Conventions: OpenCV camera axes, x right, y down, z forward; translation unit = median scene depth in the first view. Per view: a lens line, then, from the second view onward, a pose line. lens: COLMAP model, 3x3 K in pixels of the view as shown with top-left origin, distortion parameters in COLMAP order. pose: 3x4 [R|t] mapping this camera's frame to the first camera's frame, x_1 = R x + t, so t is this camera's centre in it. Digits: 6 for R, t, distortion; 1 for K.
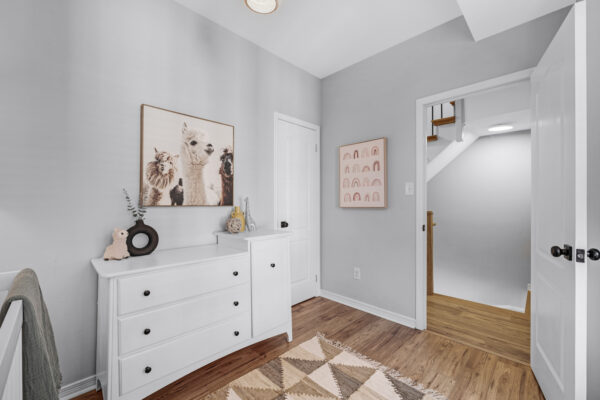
lens RADIAL K [[249.1, 0, 301.6], [0, 249.1, 202.1], [0, 0, 1]] dist [-0.002535, -0.000146]
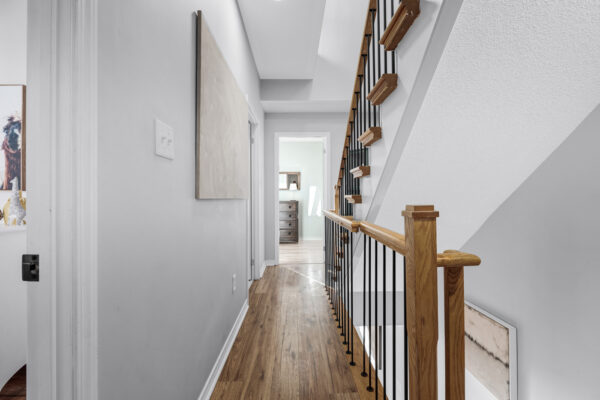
lens RADIAL K [[252.3, 0, 300.0], [0, 252.3, 200.0], [0, 0, 1]] dist [-0.000910, -0.000207]
pose [[0.724894, -0.000359, -0.688860, 0.964324], [0.004895, 0.999977, 0.004630, 0.050171], [0.688843, -0.006728, 0.724879, 1.149540]]
